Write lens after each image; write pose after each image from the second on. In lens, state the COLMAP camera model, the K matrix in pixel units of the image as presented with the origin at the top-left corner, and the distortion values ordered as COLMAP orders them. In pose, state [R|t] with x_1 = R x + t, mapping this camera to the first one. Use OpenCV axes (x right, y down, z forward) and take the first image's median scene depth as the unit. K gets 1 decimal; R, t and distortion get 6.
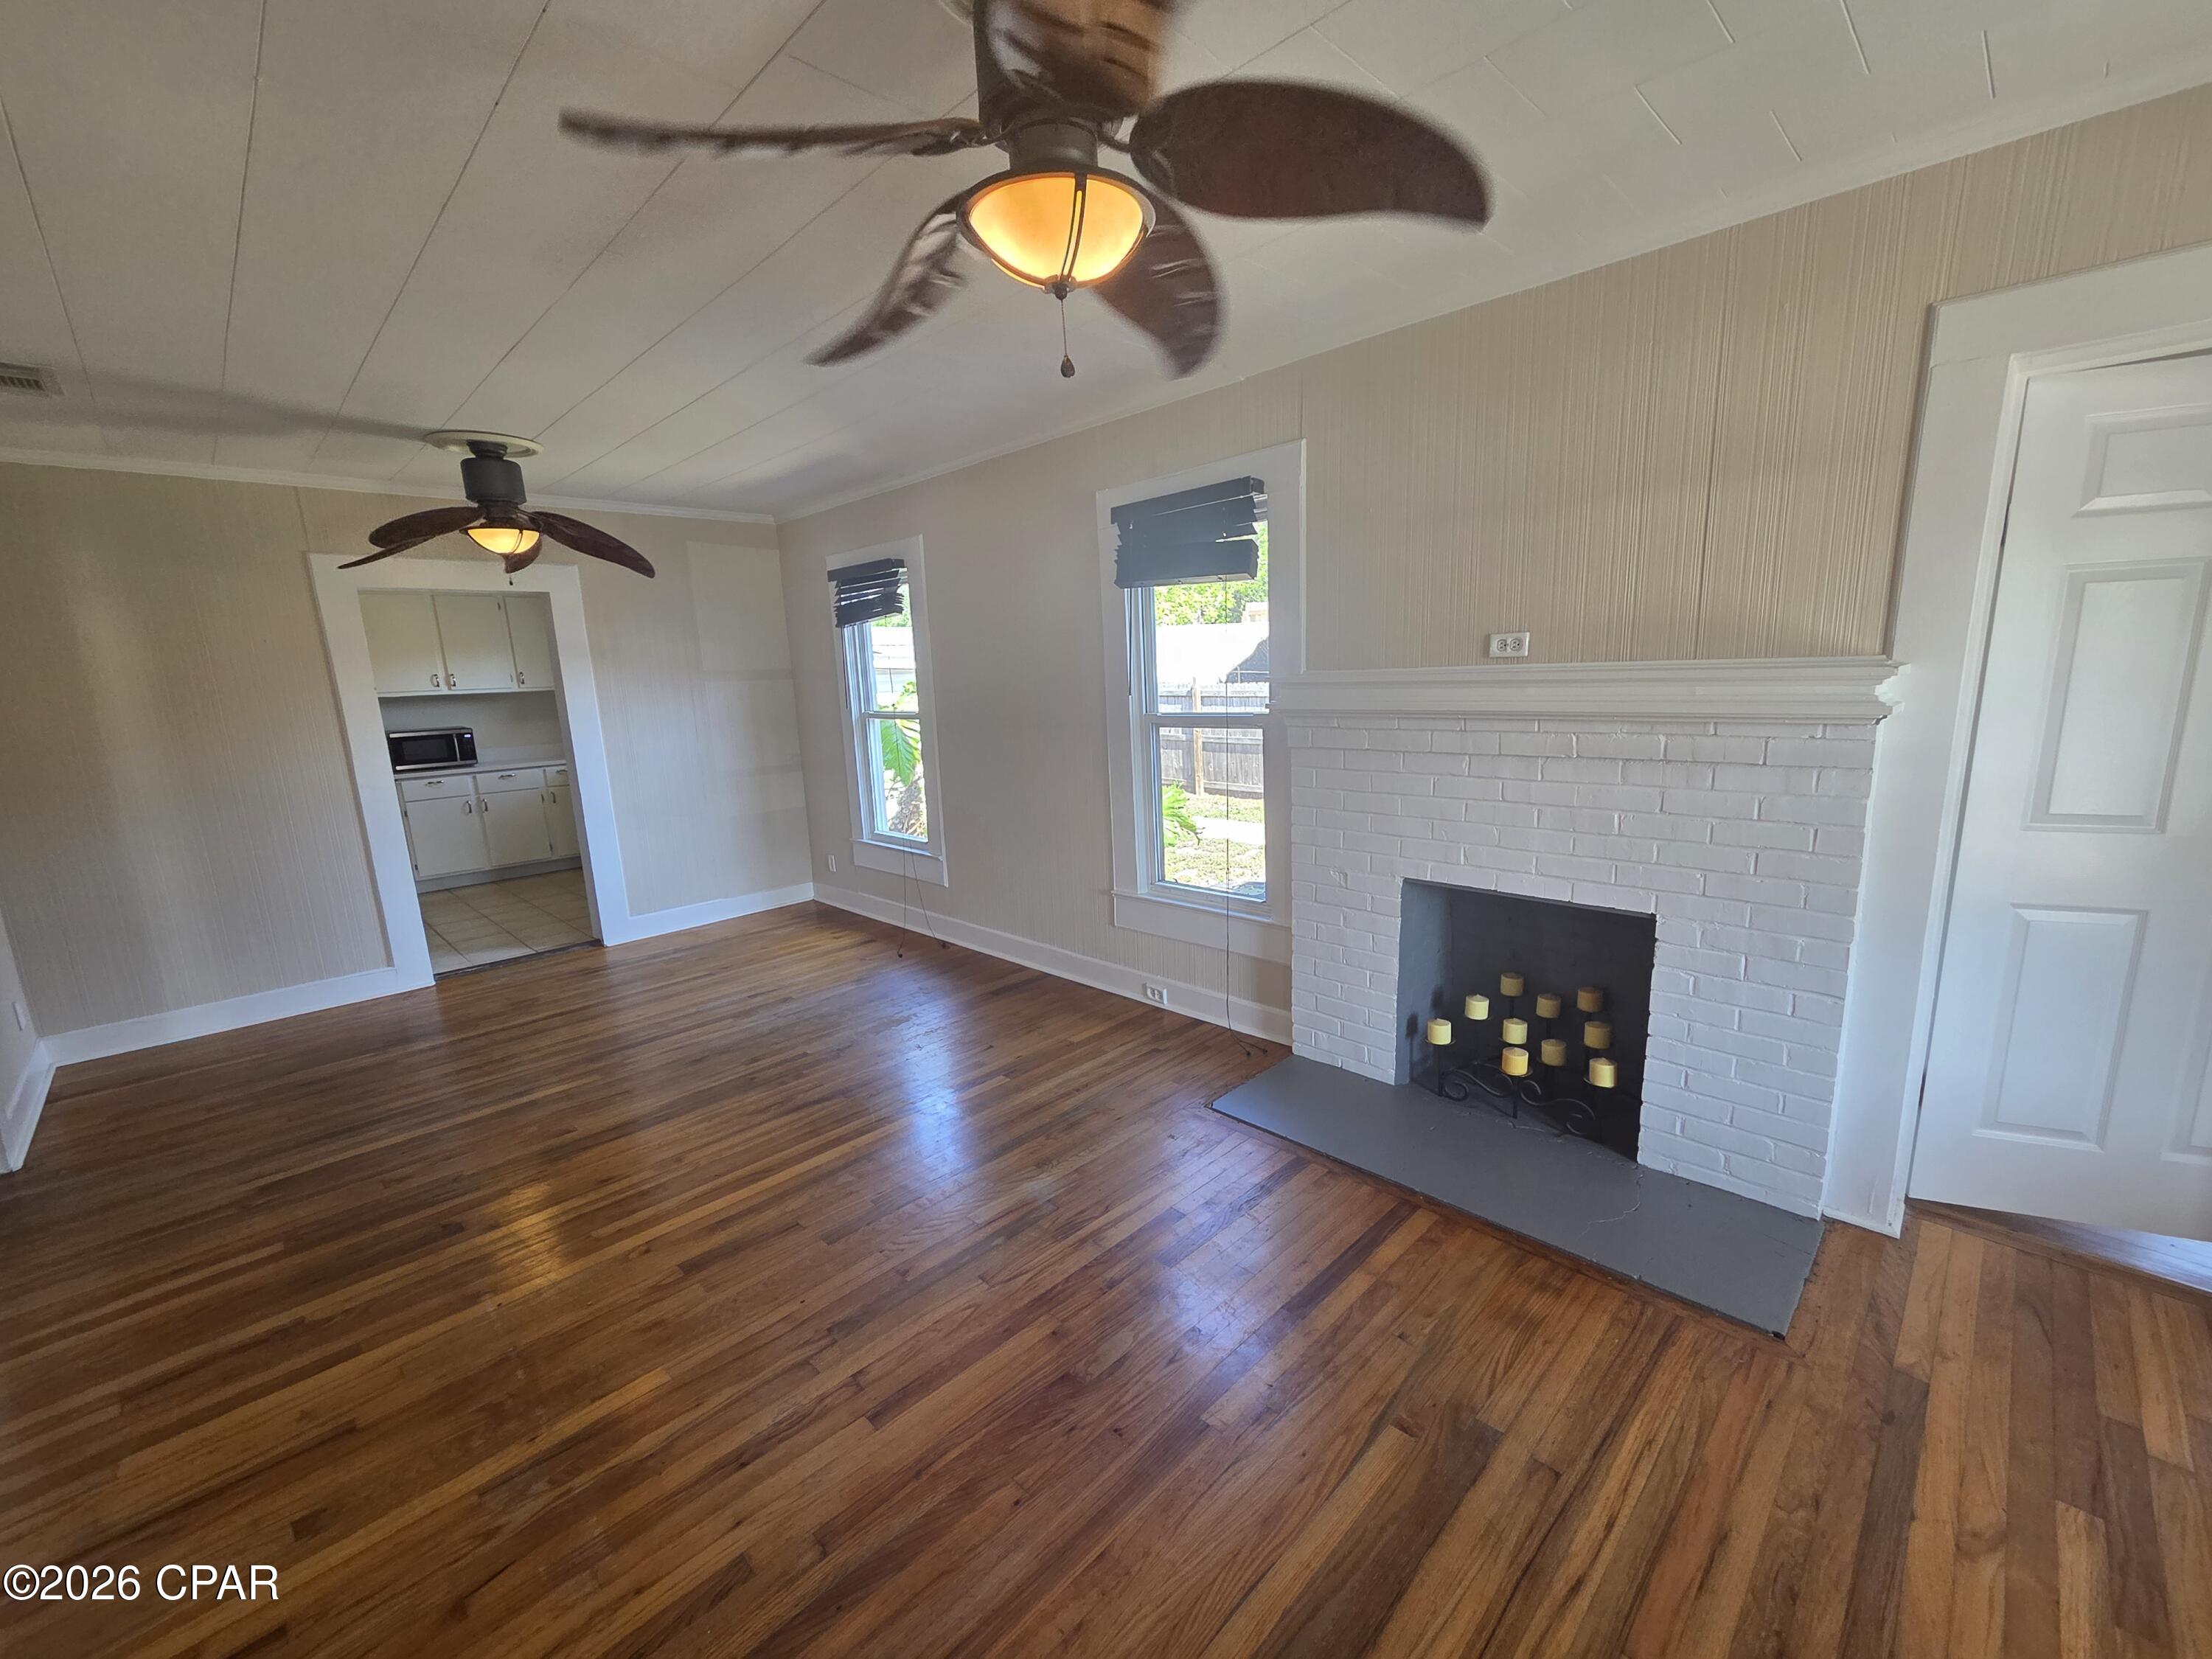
lens RADIAL K [[899.0, 0, 1113.6], [0, 899.0, 845.6], [0, 0, 1]] dist [-0.003653, -0.000041]
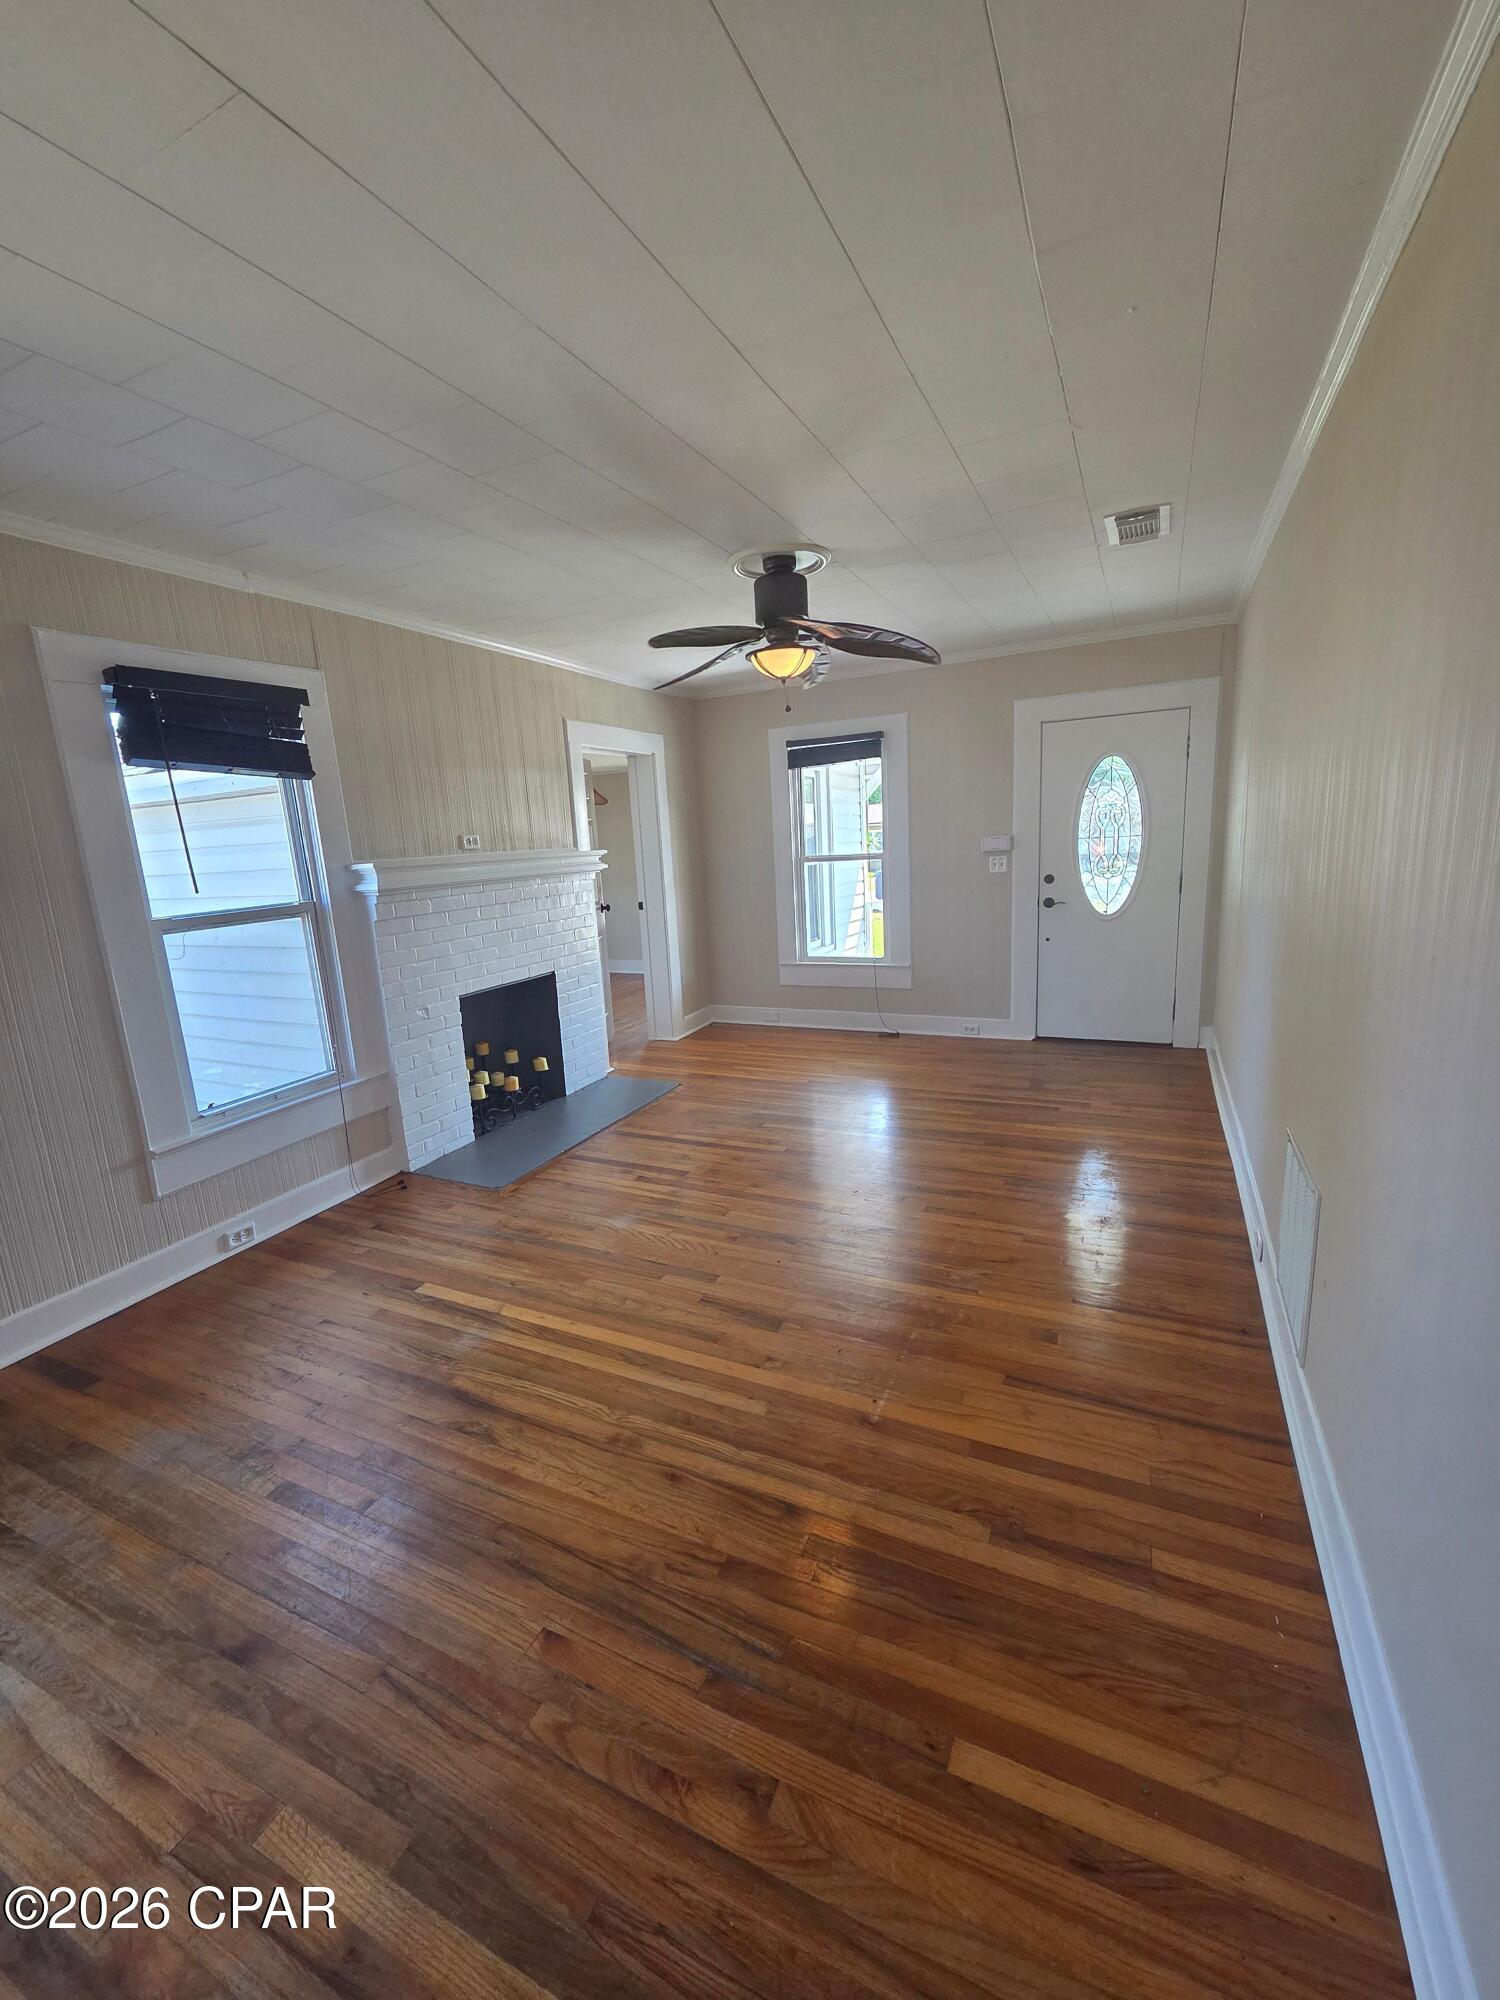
lens RADIAL K [[812.8, 0, 756.8], [0, 812.8, 1000.4], [0, 0, 1]] dist [-0.003653, -0.000041]
pose [[-0.333156, -0.133087, 0.933432, -1.190069], [0.247669, 0.942872, 0.222830, -0.146806], [-0.909762, 0.305419, -0.281162, 1.014268]]
